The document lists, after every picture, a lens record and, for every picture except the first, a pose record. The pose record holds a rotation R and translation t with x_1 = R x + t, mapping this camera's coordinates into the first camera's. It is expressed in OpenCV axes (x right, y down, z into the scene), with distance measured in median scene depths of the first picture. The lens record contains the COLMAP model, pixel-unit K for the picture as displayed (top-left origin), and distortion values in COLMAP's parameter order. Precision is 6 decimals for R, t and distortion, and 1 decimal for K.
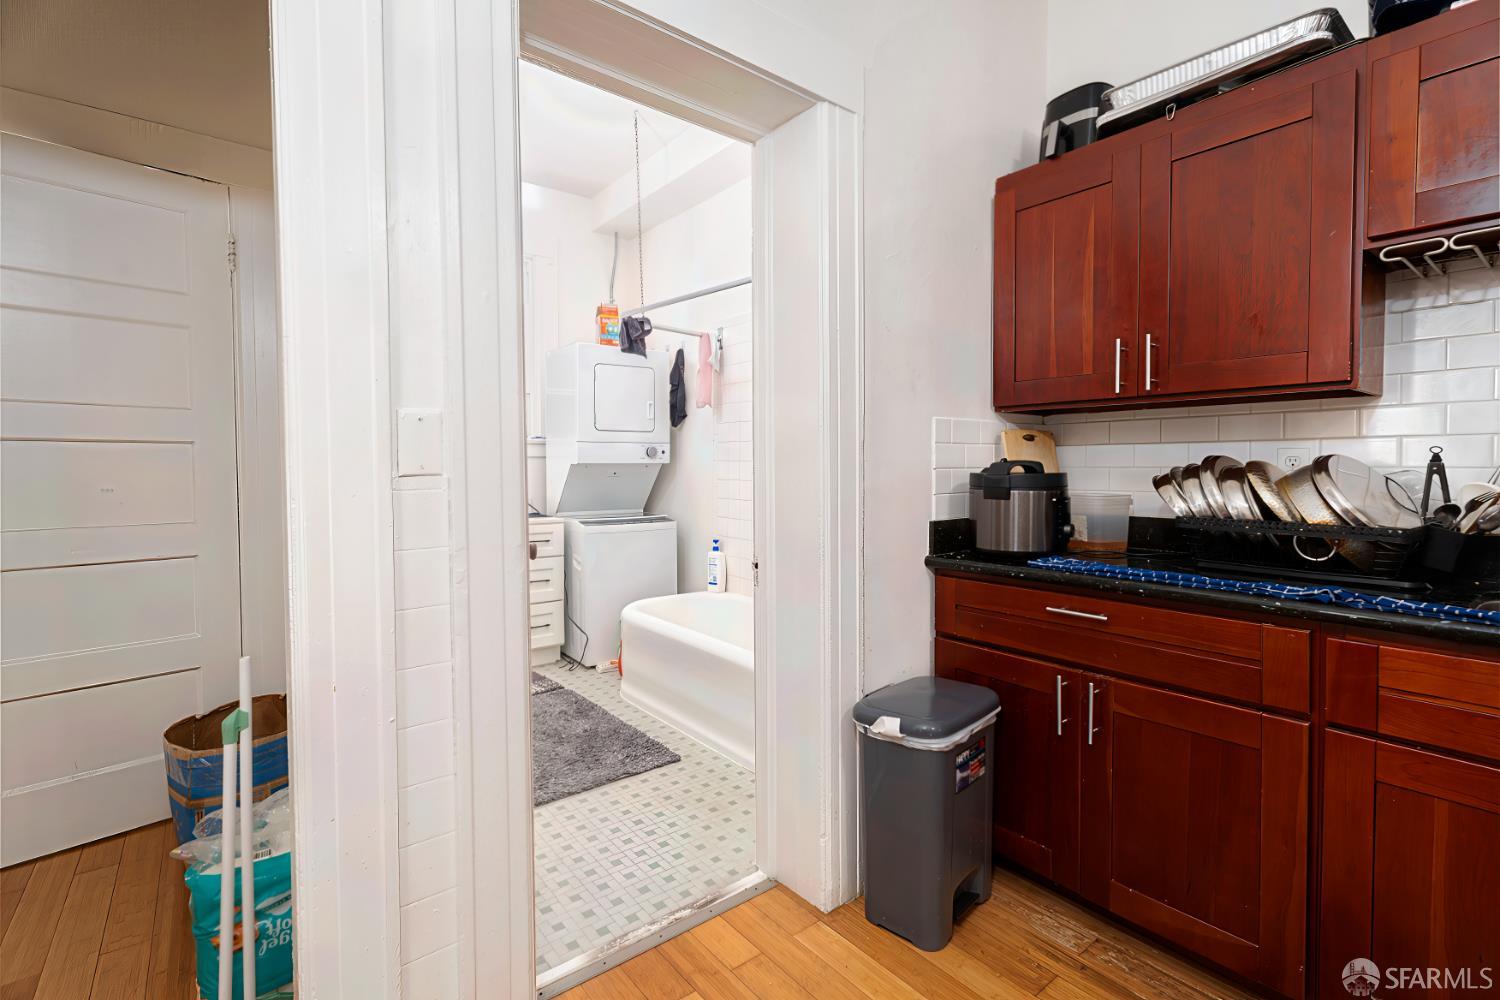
lens RADIAL K [[684.5, 0, 753.2], [0, 684.5, 484.4], [0, 0, 1]] dist [0.000389, -0.000930]
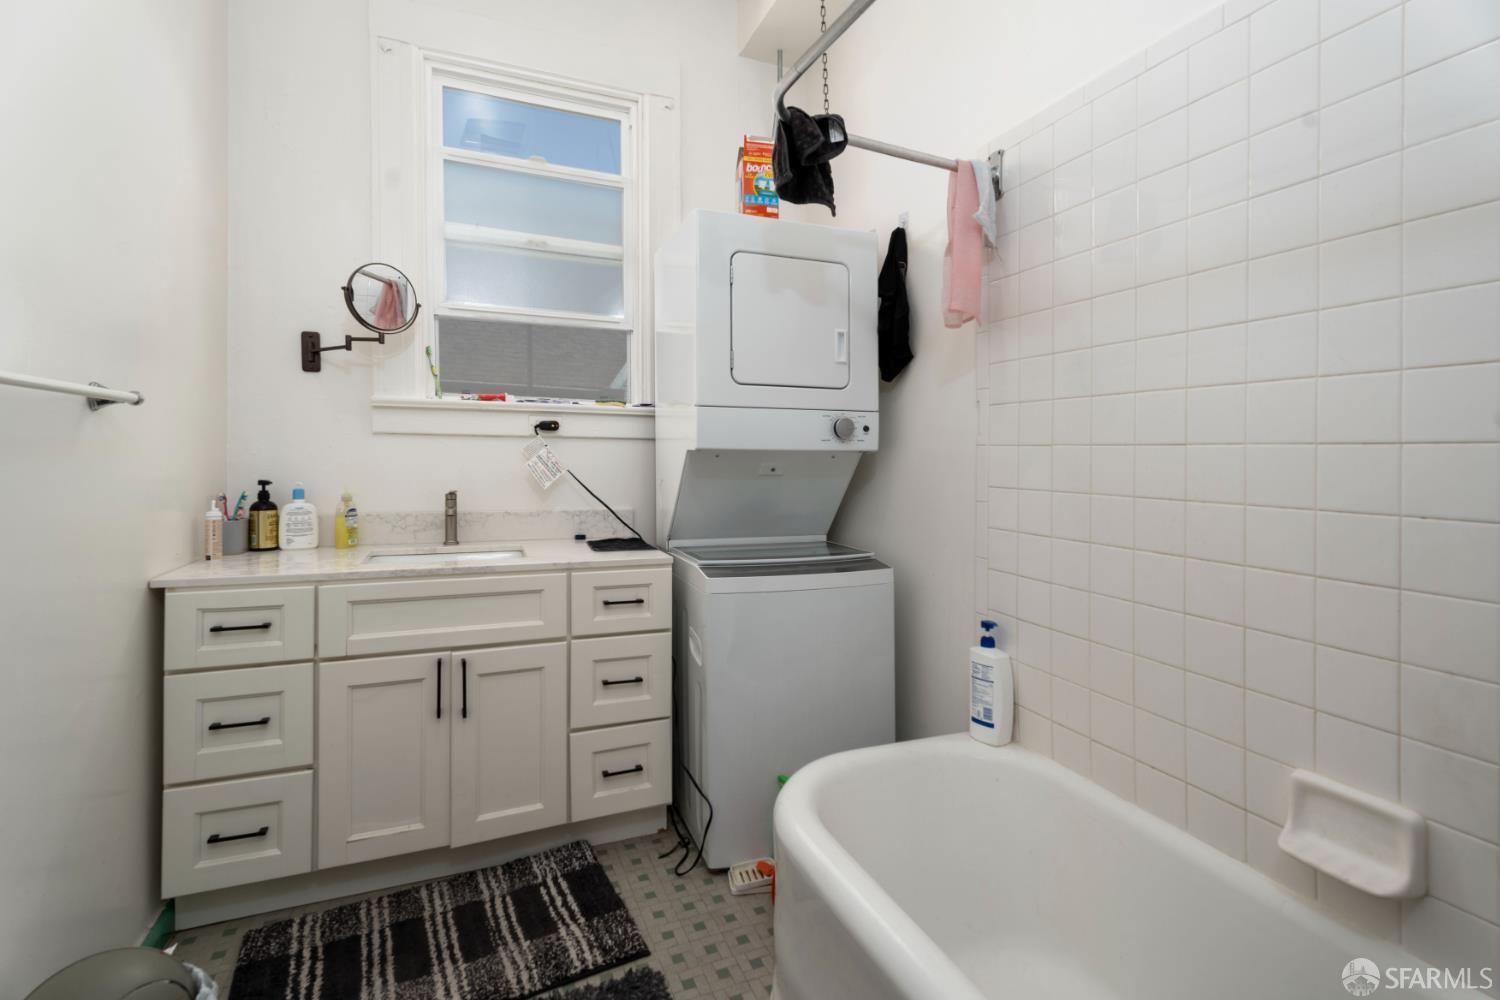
lens RADIAL K [[684.5, 0, 738.1], [0, 684.5, 411.4], [0, 0, 1]] dist [0.000389, -0.000930]
pose [[0.959666, -0.013245, -0.280832, -0.086755], [-0.013157, 0.995679, -0.091922, -0.013138], [0.280836, 0.091909, 0.955345, 0.531513]]
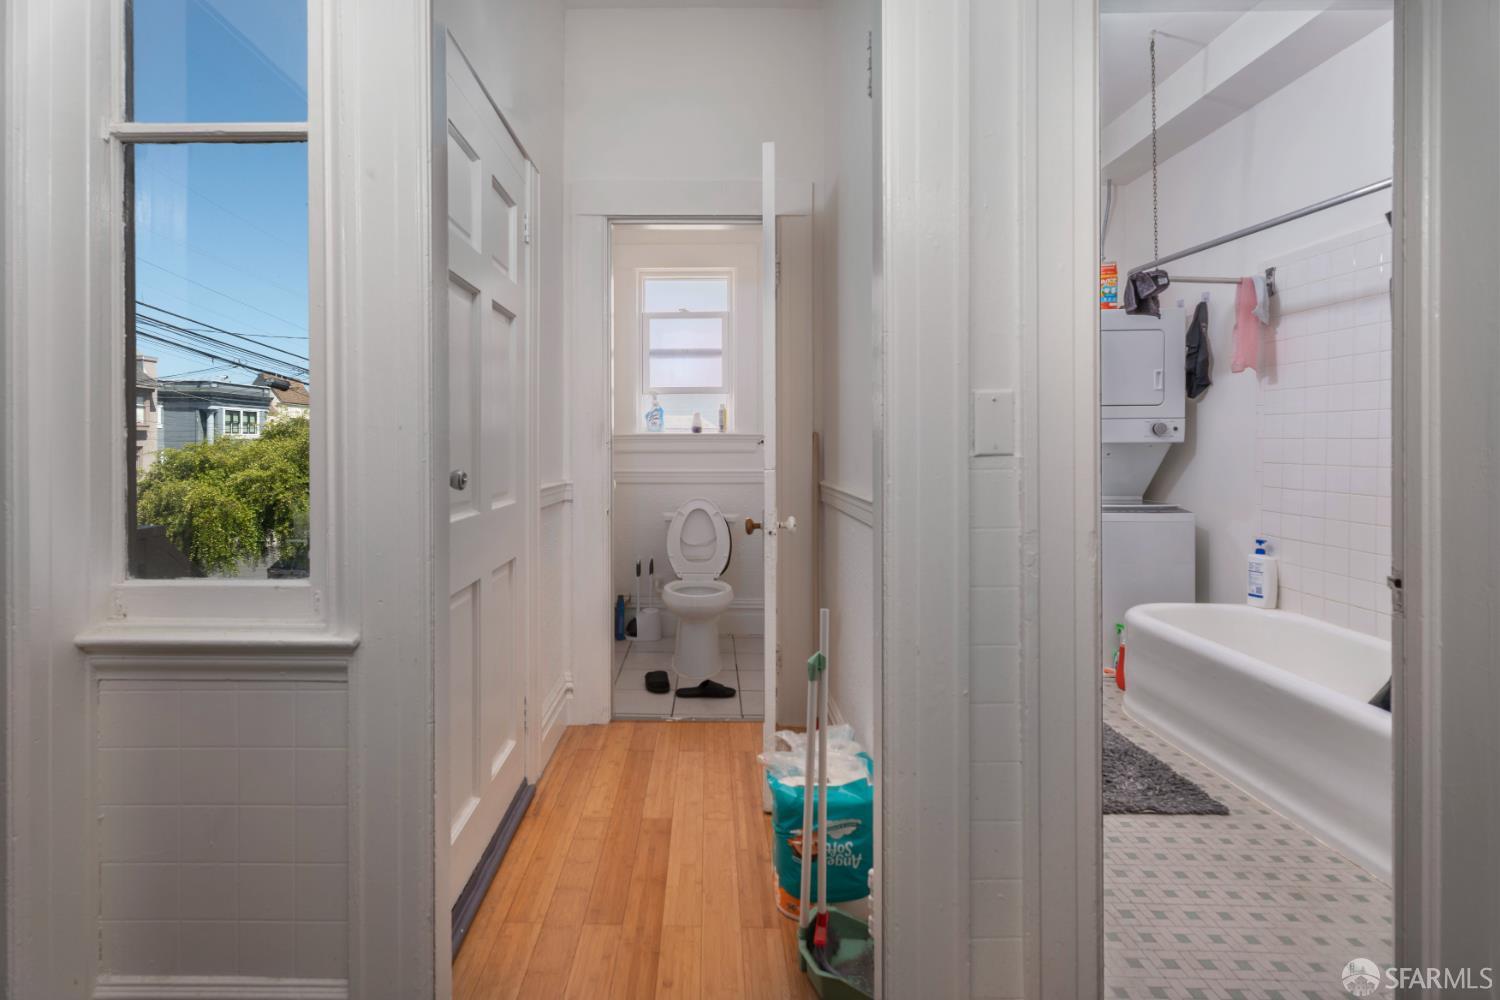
lens RADIAL K [[684.5, 0, 689.8], [0, 684.5, 446.9], [0, 0, 1]] dist [0.000389, -0.000930]
pose [[0.766956, 0.000420, -0.641700, -0.054777], [-0.016610, 0.999678, -0.019198, 0.000755], [0.641485, 0.025382, 0.766716, -0.018080]]
